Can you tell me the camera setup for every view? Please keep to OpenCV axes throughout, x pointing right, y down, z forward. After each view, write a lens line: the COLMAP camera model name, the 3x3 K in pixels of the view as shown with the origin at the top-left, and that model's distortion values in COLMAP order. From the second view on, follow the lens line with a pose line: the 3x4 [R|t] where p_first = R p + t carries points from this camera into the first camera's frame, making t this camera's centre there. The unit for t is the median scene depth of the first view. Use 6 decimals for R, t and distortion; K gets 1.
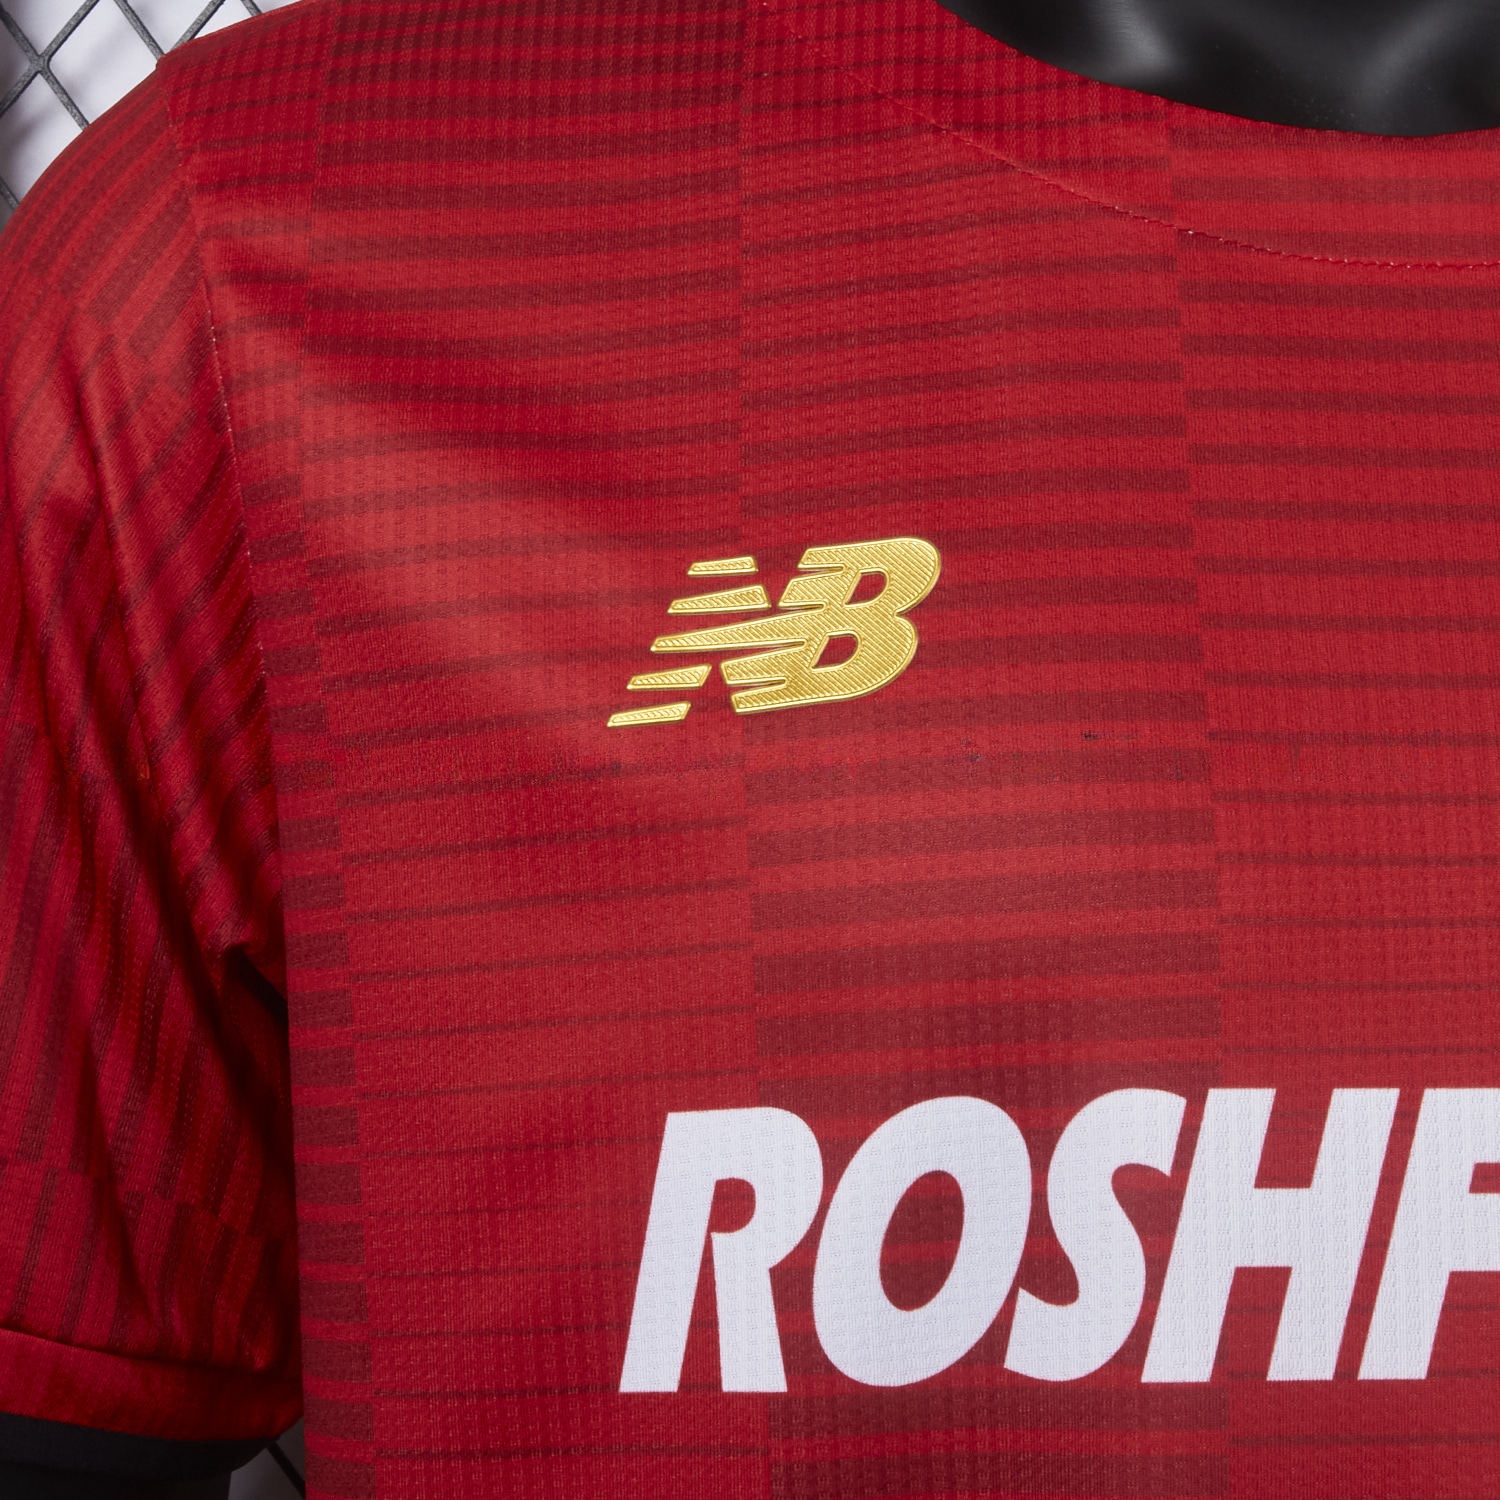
lens RADIAL K [[2873.0, 0, 757.5], [0, 2873.0, 762.1], [0, 0, 1]] dist [-0.062711, 0.000000]
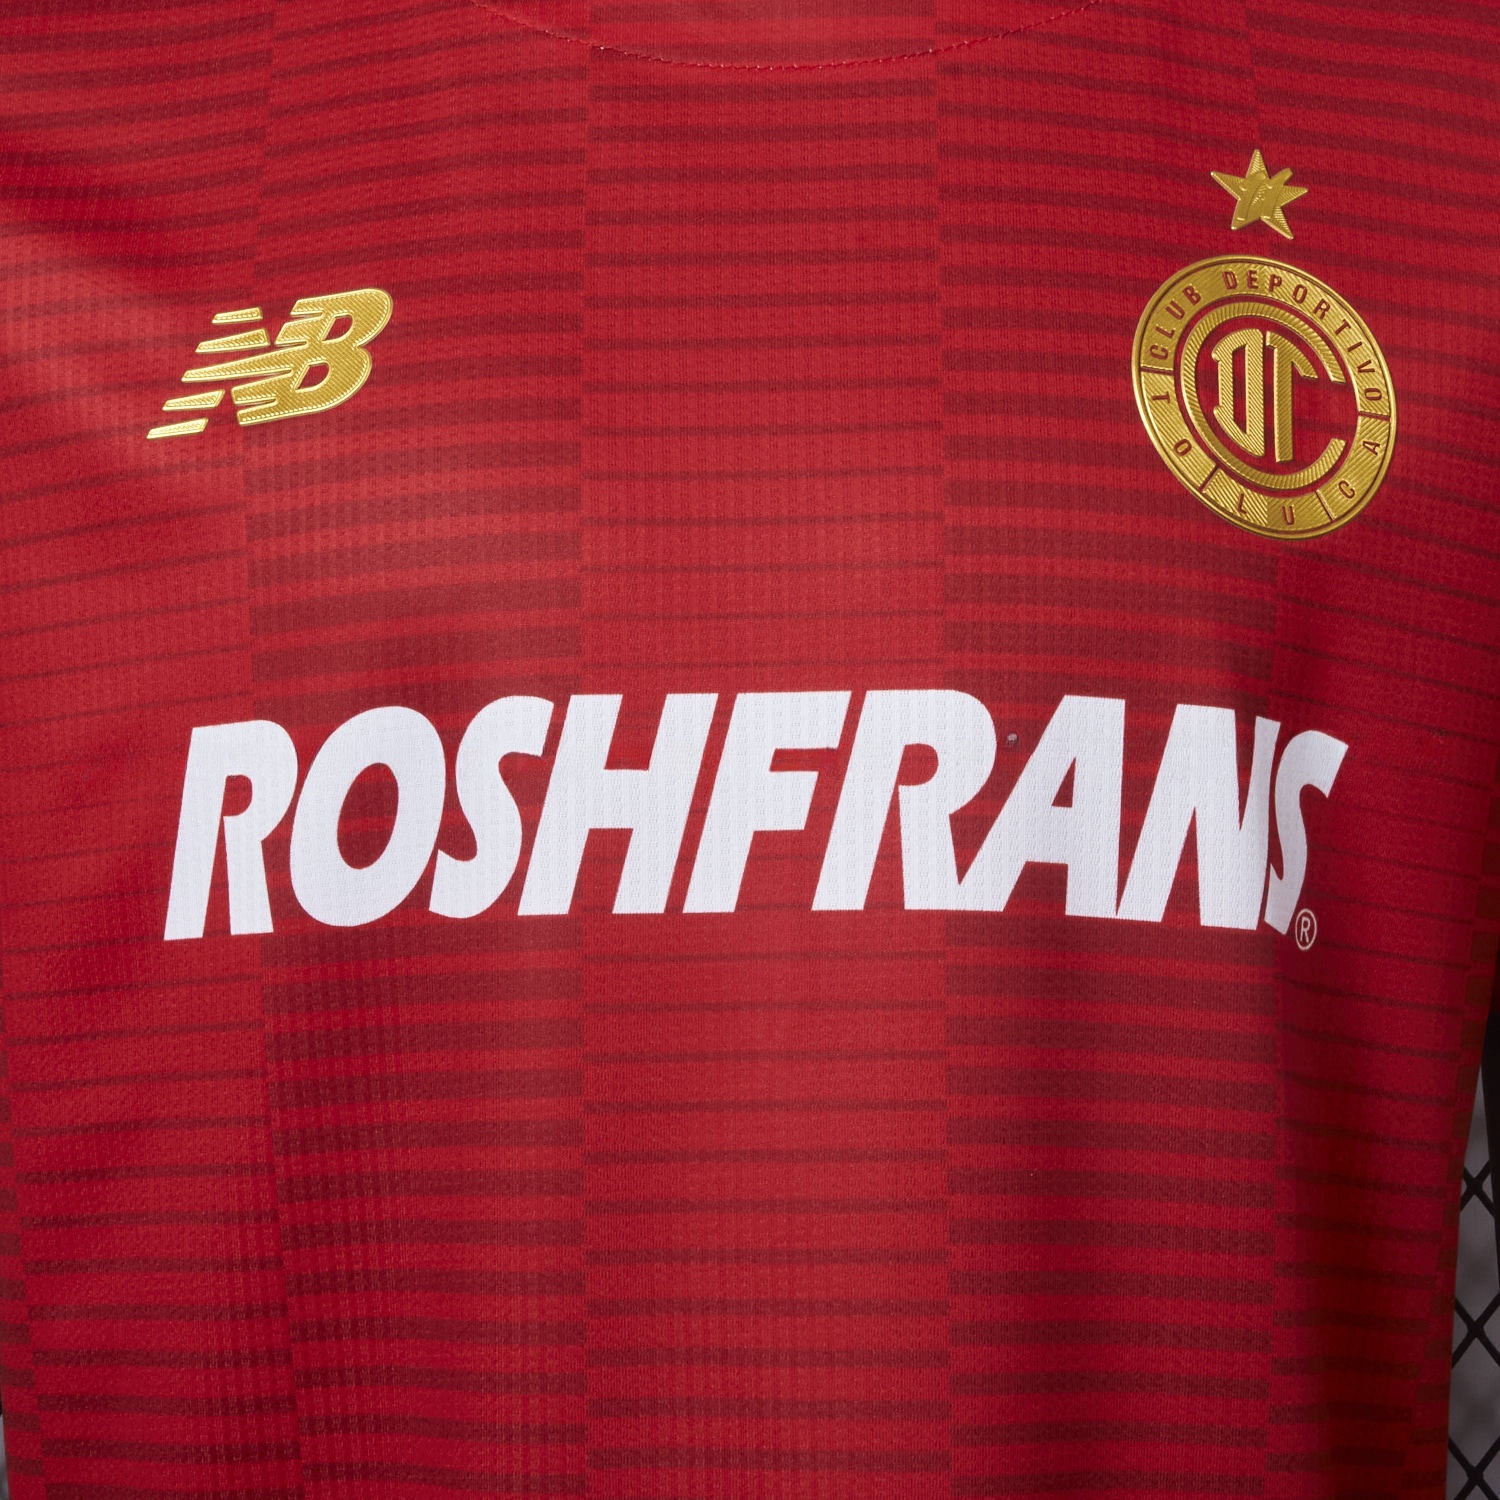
lens RADIAL K [[2873.0, 0, 695.7], [0, 2873.0, 656.7], [0, 0, 1]] dist [-0.062711, 0.000000]
pose [[0.996694, -0.017804, -0.079273, 0.297385], [0.019102, 0.999695, 0.015650, 0.071114], [0.078970, -0.017113, 0.996730, -0.293458]]
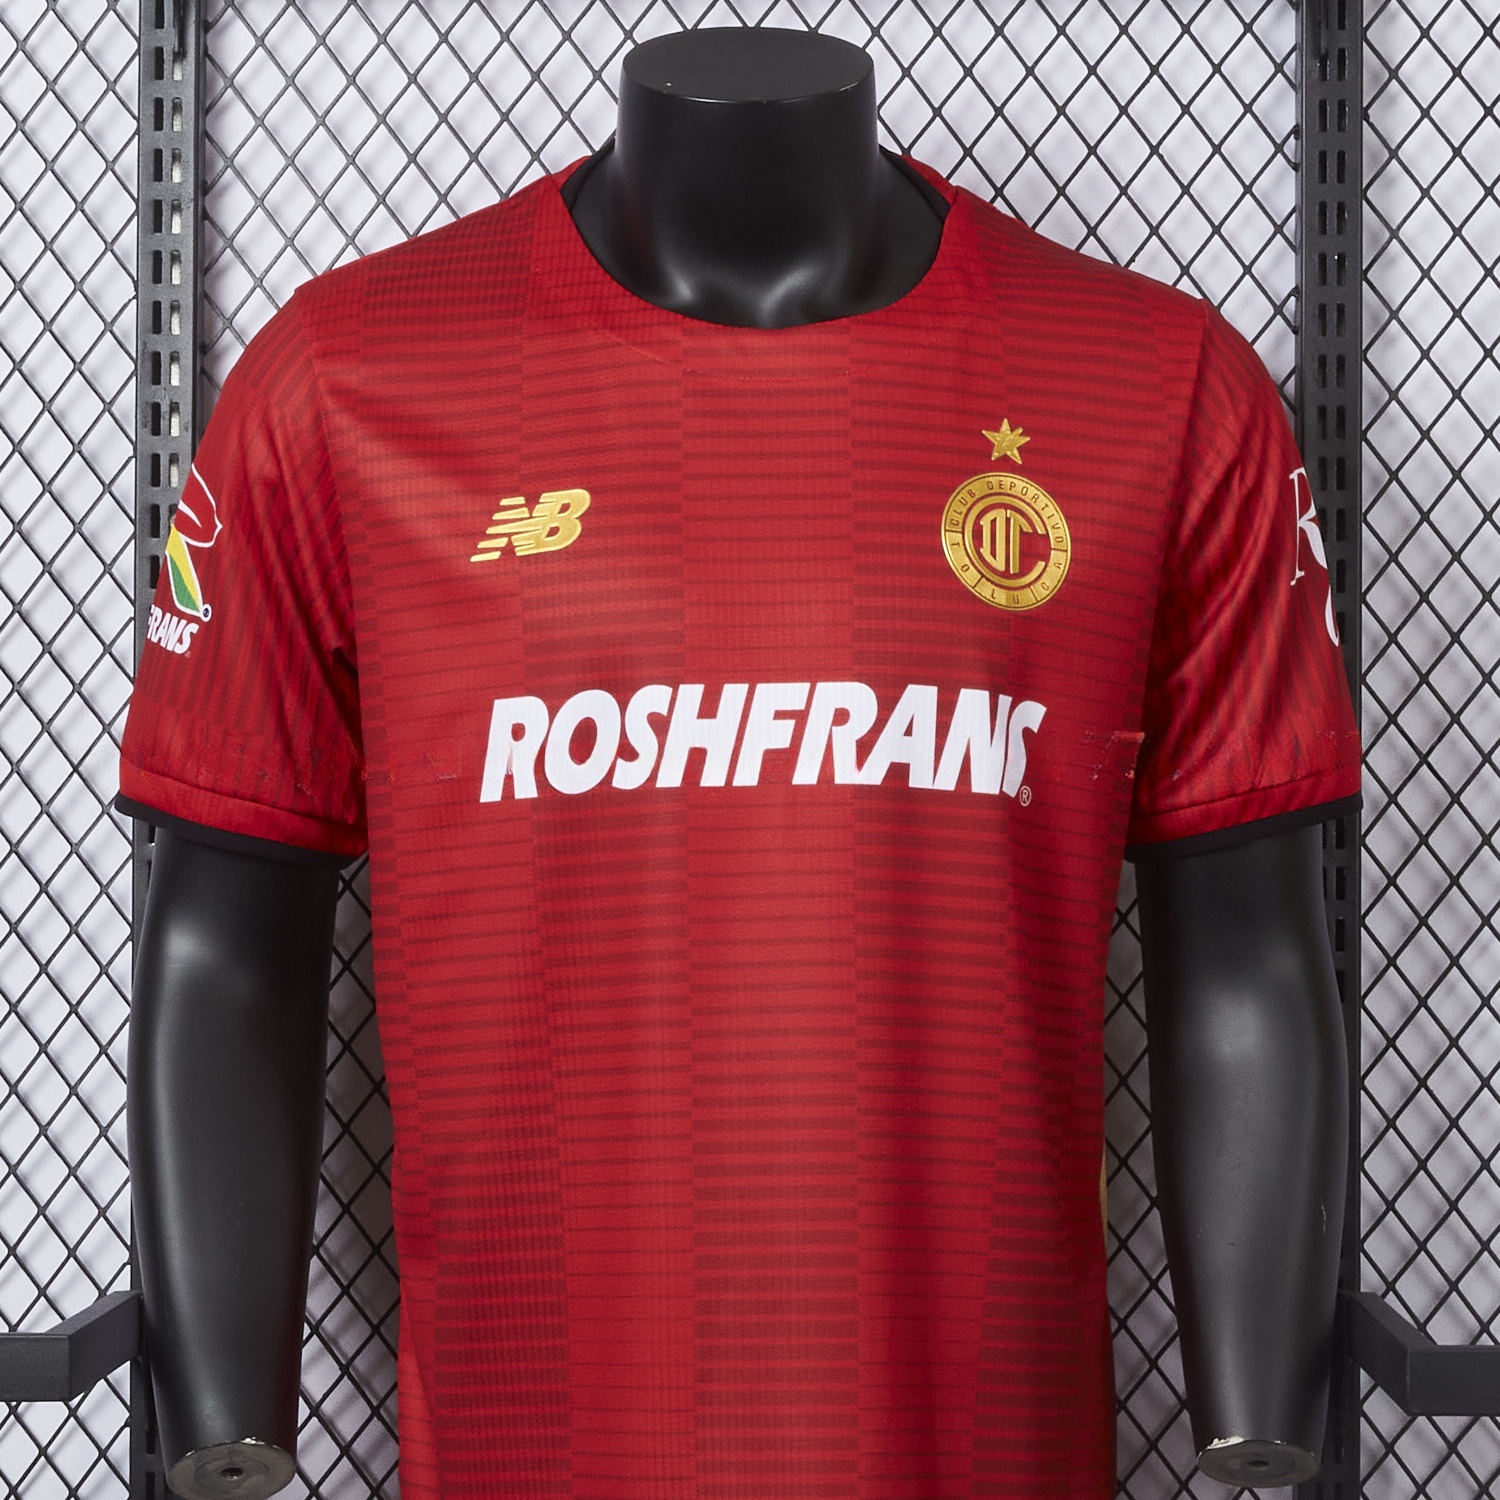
lens RADIAL K [[2873.0, 0, 740.7], [0, 2873.0, 752.8], [0, 0, 1]] dist [-0.062711, 0.000000]
pose [[0.999336, -0.016424, -0.032523, 0.287108], [0.018423, 0.997895, 0.062175, 0.004717], [0.031433, -0.062733, 0.997535, -1.713053]]
